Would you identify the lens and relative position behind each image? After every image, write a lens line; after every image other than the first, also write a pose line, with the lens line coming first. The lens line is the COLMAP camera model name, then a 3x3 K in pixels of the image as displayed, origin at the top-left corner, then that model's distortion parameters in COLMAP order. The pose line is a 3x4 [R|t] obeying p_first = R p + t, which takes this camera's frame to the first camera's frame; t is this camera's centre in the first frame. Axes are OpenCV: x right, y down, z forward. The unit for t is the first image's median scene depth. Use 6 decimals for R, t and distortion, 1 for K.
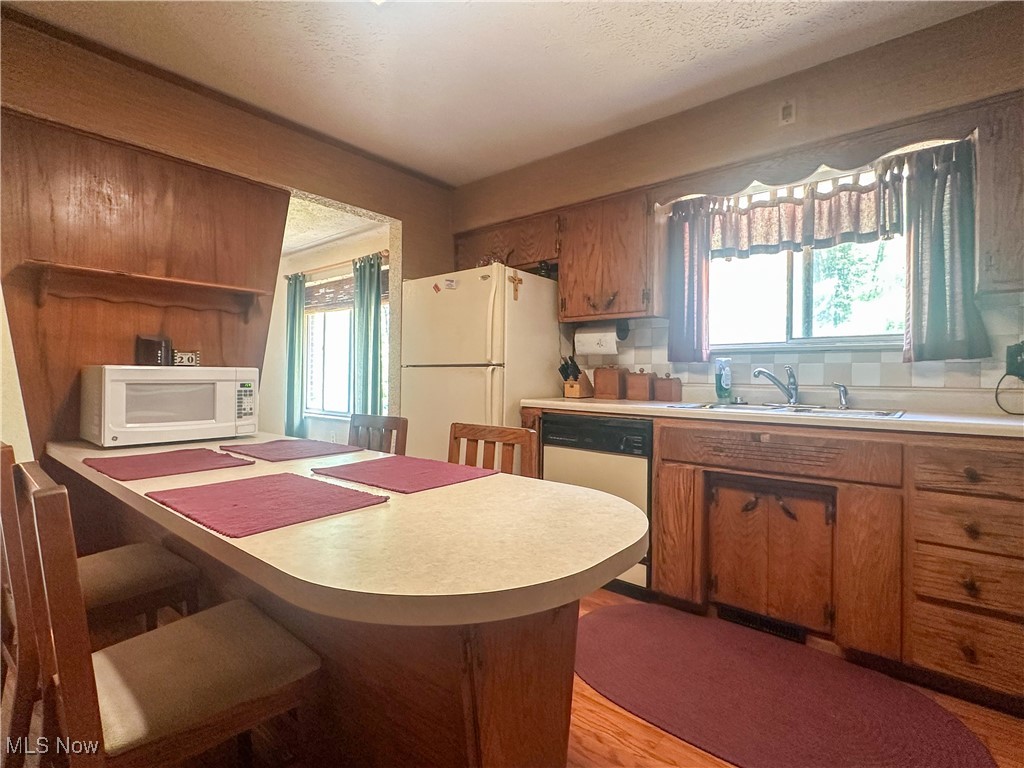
lens RADIAL K [[496.6, 0, 510.6], [0, 496.6, 371.9], [0, 0, 1]] dist [0.002244, 0.000155]
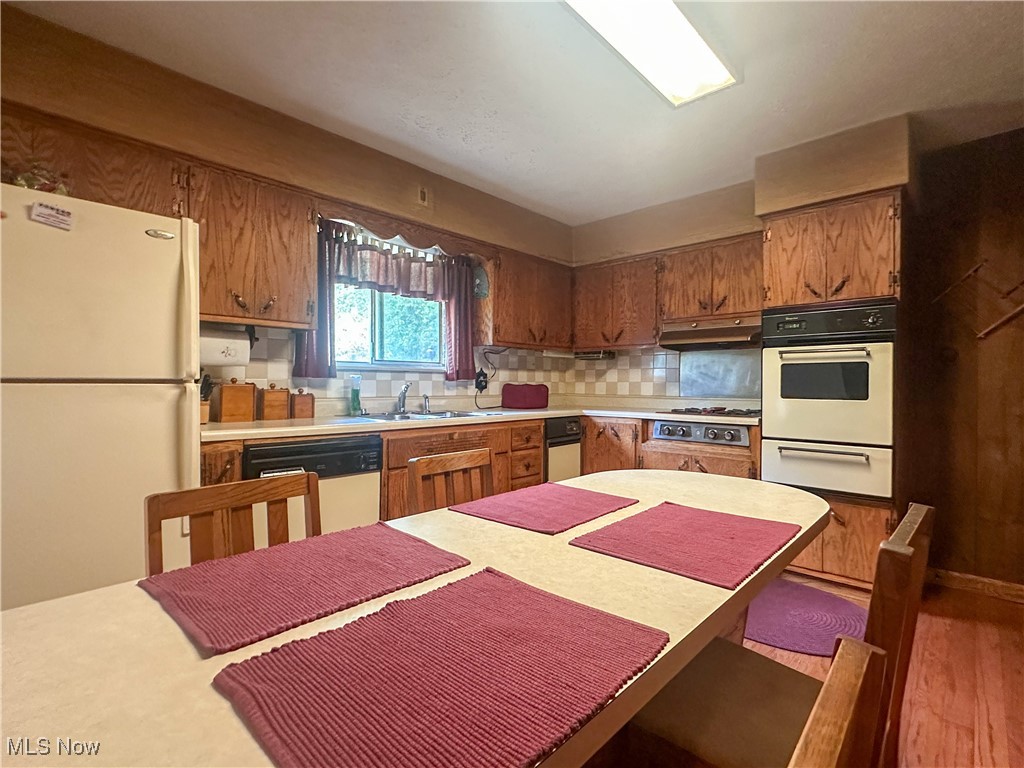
lens RADIAL K [[487.5, 0, 512.0], [0, 487.5, 384.0], [0, 0, 1]] dist [-0.001897, -0.000091]
pose [[0.065273, -0.007145, 0.997842, -0.647355], [-0.008412, 0.999935, 0.007711, -0.019241], [-0.997832, -0.008897, 0.065209, 0.573727]]
